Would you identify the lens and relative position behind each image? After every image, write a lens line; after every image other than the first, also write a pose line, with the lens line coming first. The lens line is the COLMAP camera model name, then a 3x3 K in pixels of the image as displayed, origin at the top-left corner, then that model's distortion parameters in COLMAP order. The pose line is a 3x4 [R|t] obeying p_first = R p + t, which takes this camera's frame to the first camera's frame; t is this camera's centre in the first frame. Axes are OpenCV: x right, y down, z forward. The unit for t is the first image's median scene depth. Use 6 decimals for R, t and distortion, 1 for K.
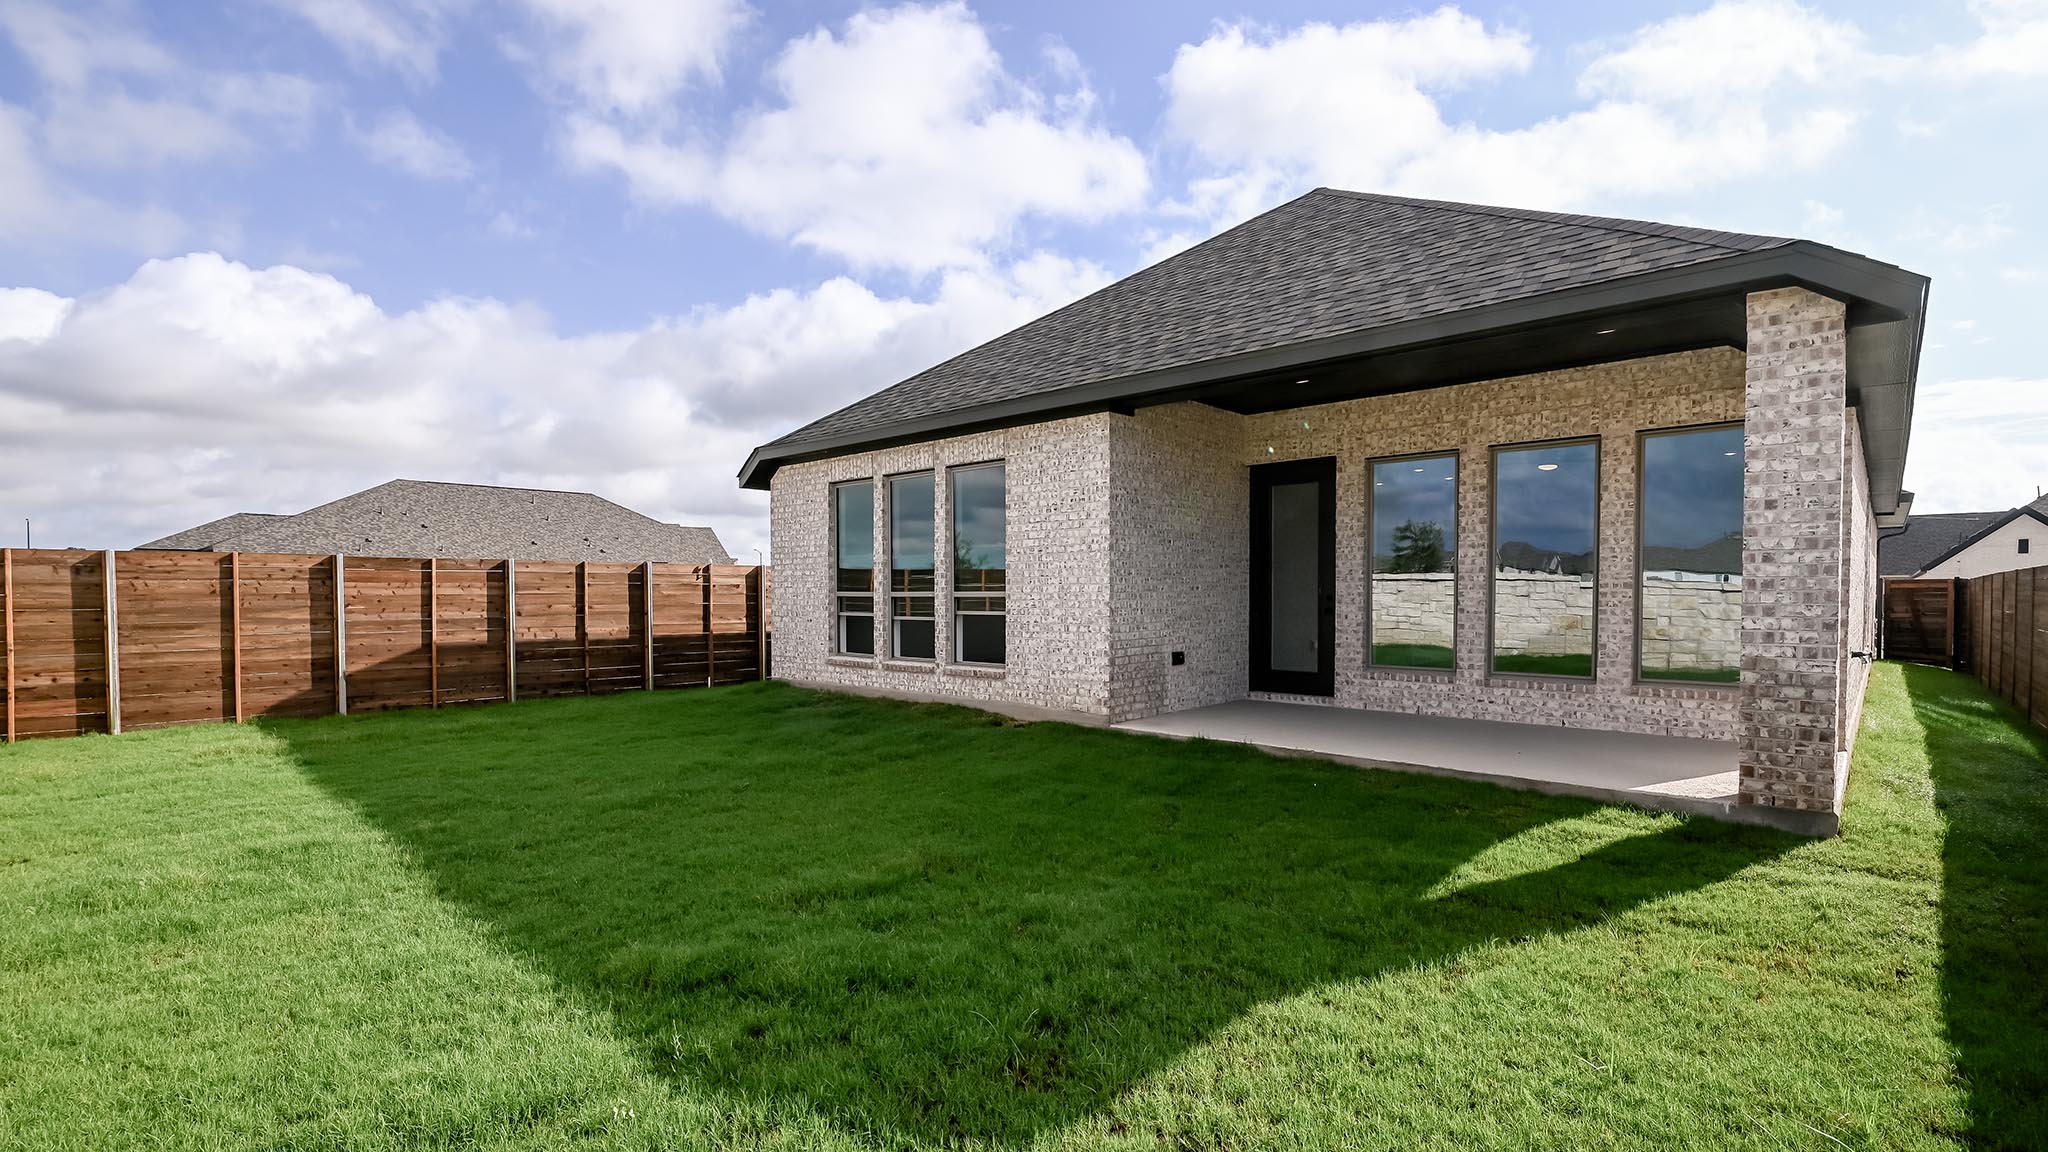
lens RADIAL K [[929.4, 0, 1026.6], [0, 929.4, 595.0], [0, 0, 1]] dist [0.003488, 0.000225]
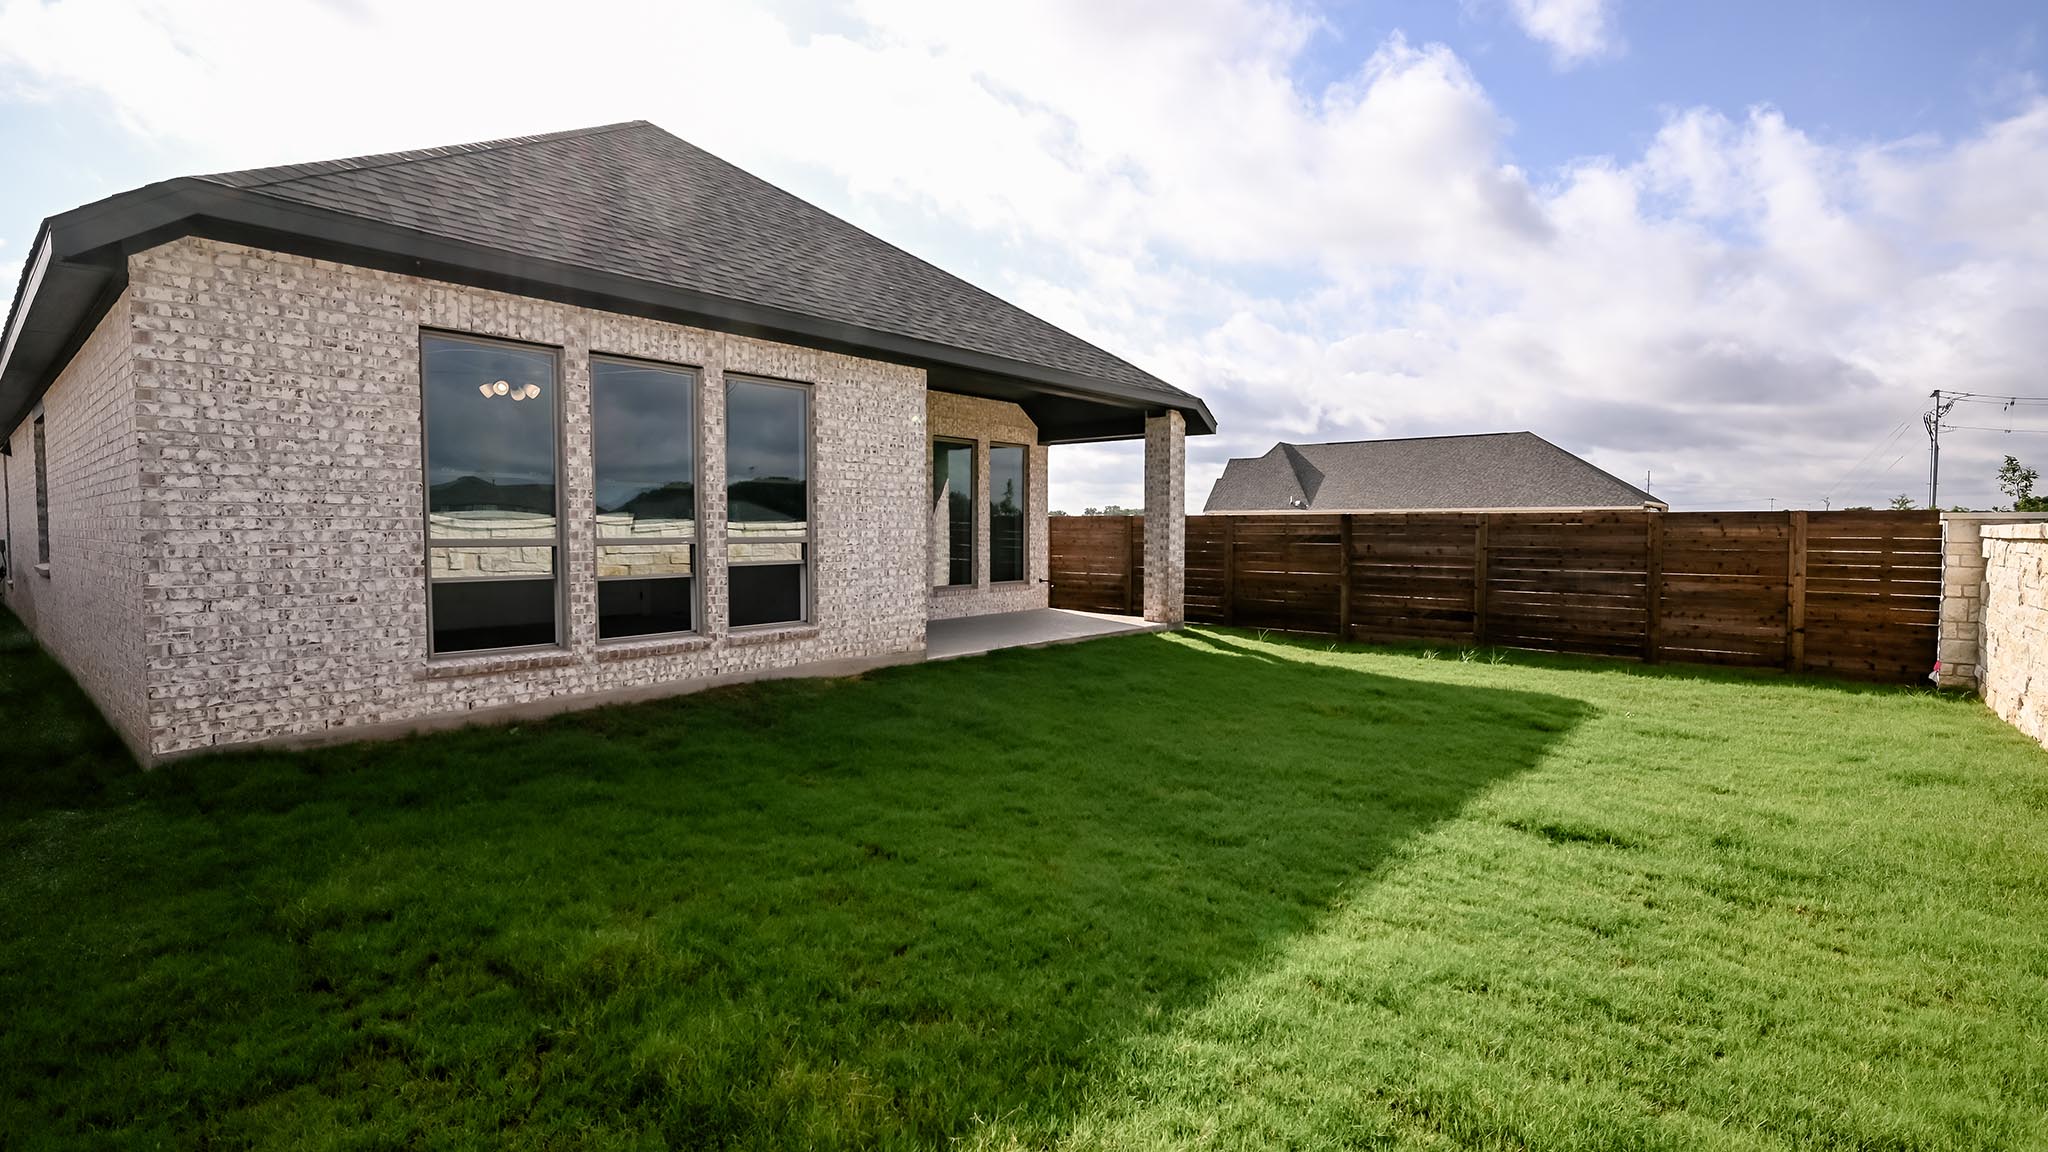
lens RADIAL K [[985.1, 0, 1026.3], [0, 985.1, 576.5], [0, 0, 1]] dist [0.000983, 0.000004]
pose [[-0.079853, -0.045792, 0.995754, -0.995651], [0.005431, 0.998909, 0.046372, -0.008267], [-0.996792, 0.009111, -0.079517, 0.905055]]
